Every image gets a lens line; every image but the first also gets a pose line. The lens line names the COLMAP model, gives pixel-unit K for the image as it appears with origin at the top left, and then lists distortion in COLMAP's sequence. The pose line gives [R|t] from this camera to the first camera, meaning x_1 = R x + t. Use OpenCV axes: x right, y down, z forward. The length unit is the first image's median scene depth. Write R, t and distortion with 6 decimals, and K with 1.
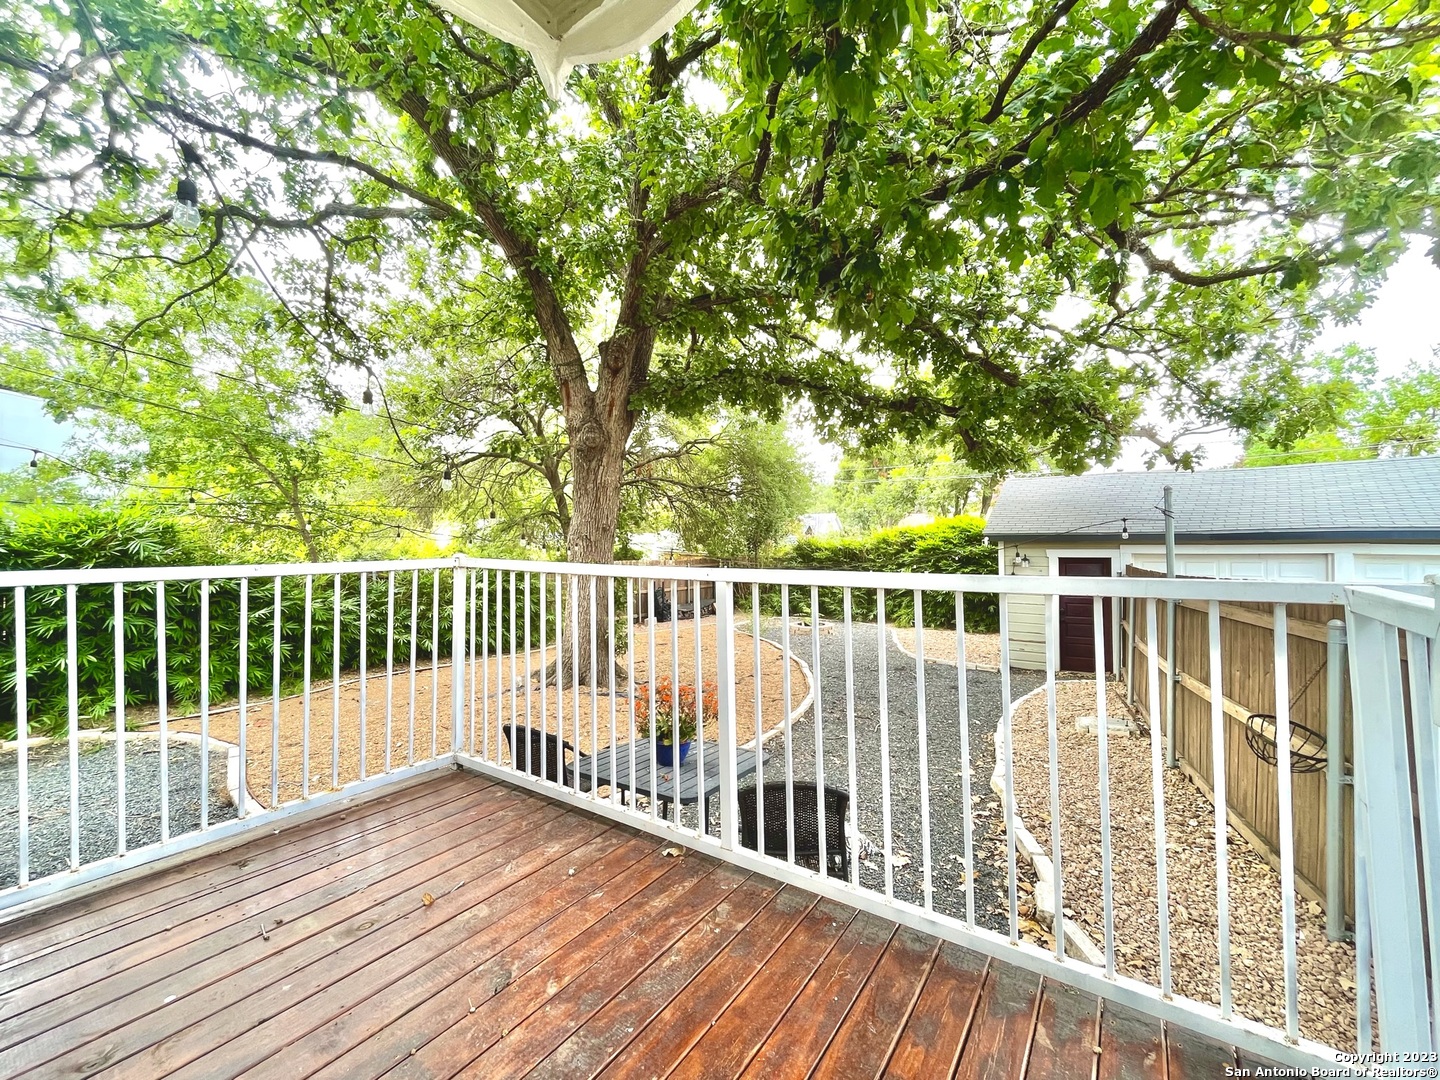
lens RADIAL K [[585.5, 0, 717.4], [0, 585.5, 538.5], [0, 0, 1]] dist [-0.000207, 0.000250]
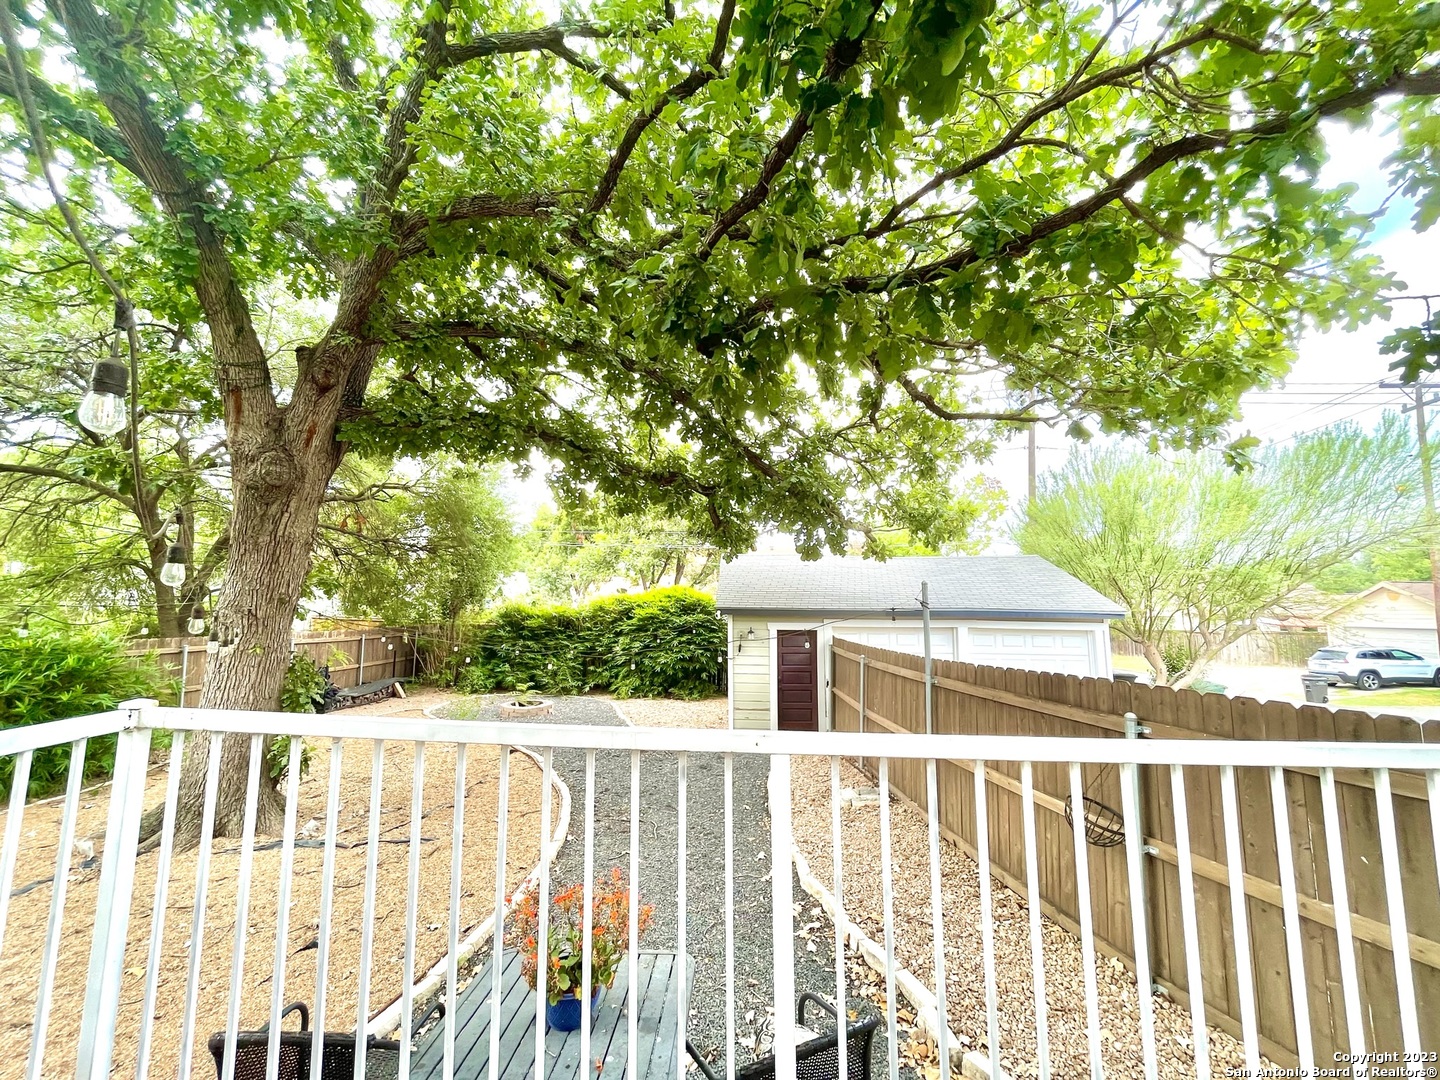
lens RADIAL K [[585.5, 0, 717.4], [0, 585.5, 538.5], [0, 0, 1]] dist [-0.000207, 0.000250]
pose [[0.858994, 0.068457, 0.507388, -0.105116], [-0.017131, 0.994309, -0.105151, -0.025336], [-0.511699, 0.081632, 0.855278, 0.117366]]
